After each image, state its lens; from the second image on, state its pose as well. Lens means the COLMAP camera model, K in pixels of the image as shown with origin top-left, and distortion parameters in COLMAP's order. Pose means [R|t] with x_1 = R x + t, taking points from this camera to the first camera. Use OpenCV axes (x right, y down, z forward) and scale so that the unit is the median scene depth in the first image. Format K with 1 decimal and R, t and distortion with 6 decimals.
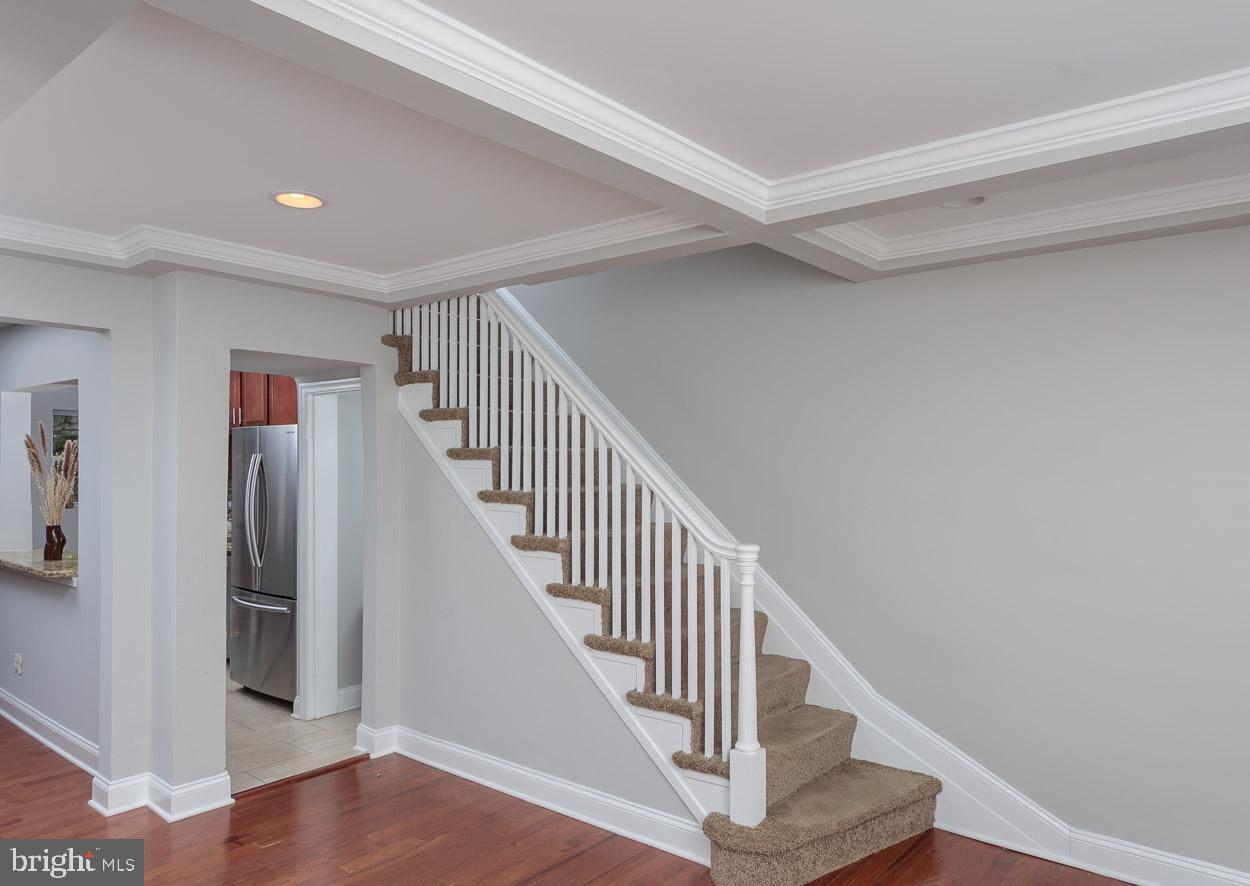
lens RADIAL K [[825.0, 0, 672.4], [0, 825.0, 455.2], [0, 0, 1]] dist [0.004833, 0.003319]
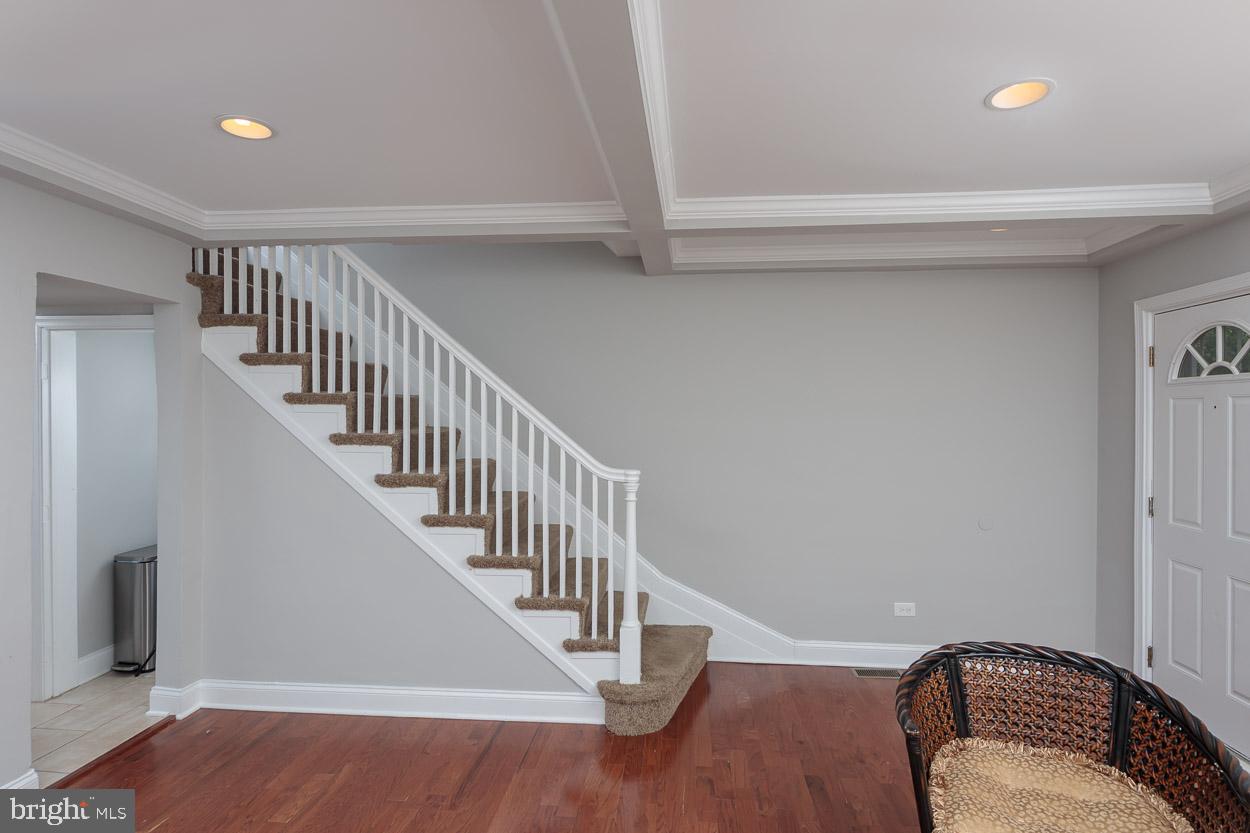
lens RADIAL K [[658.3, 0, 628.5], [0, 658.3, 406.9], [0, 0, 1]] dist [0.002886, -0.000607]
pose [[0.842342, 0.003950, 0.538929, -0.417928], [-0.005806, 0.999982, 0.001746, 0.006104], [-0.538912, -0.004599, 0.842349, 0.108776]]
